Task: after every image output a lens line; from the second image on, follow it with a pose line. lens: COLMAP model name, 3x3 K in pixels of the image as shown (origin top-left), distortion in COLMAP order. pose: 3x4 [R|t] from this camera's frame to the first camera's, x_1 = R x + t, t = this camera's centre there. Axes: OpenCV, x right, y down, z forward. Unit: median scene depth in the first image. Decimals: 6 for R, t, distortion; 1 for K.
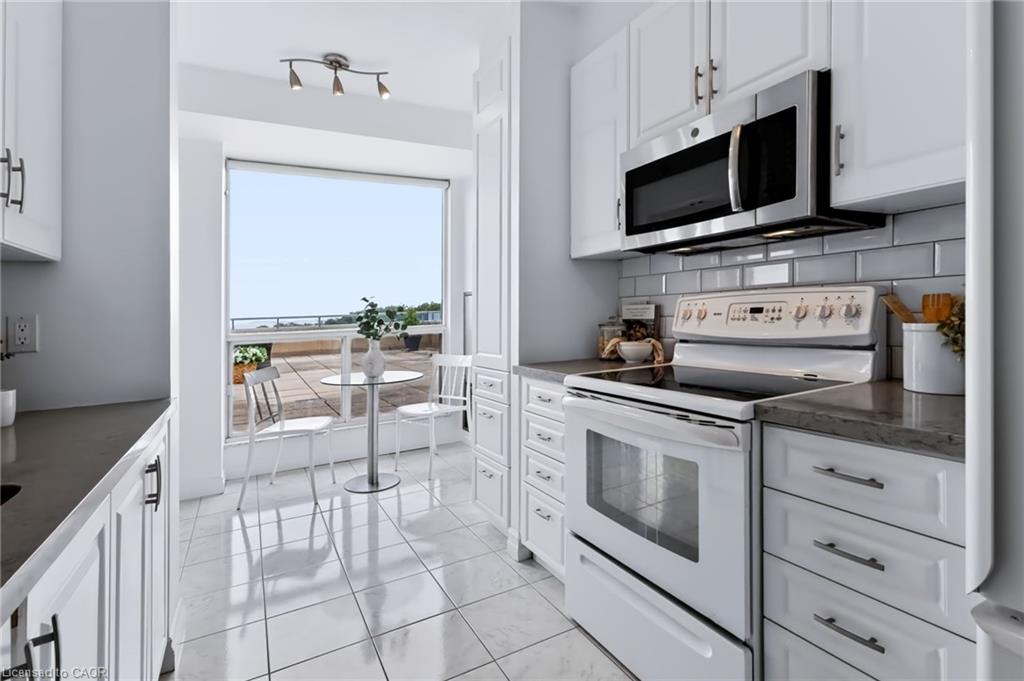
lens RADIAL K [[486.3, 0, 489.4], [0, 486.3, 291.9], [0, 0, 1]] dist [0.005315, -0.002677]
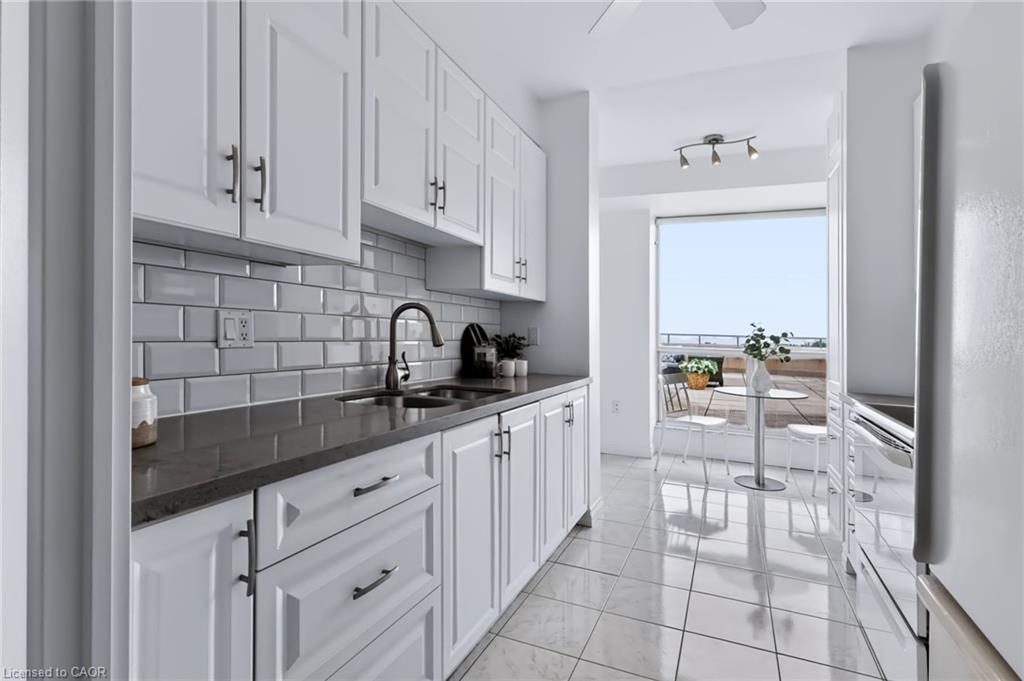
lens RADIAL K [[486.3, 0, 510.6], [0, 486.3, 343.8], [0, 0, 1]] dist [0.005315, -0.002677]
pose [[0.612302, 0.073553, -0.787195, 0.304297], [-0.017343, 0.996673, 0.079637, -0.021493], [0.790434, -0.035109, 0.611541, -0.169891]]
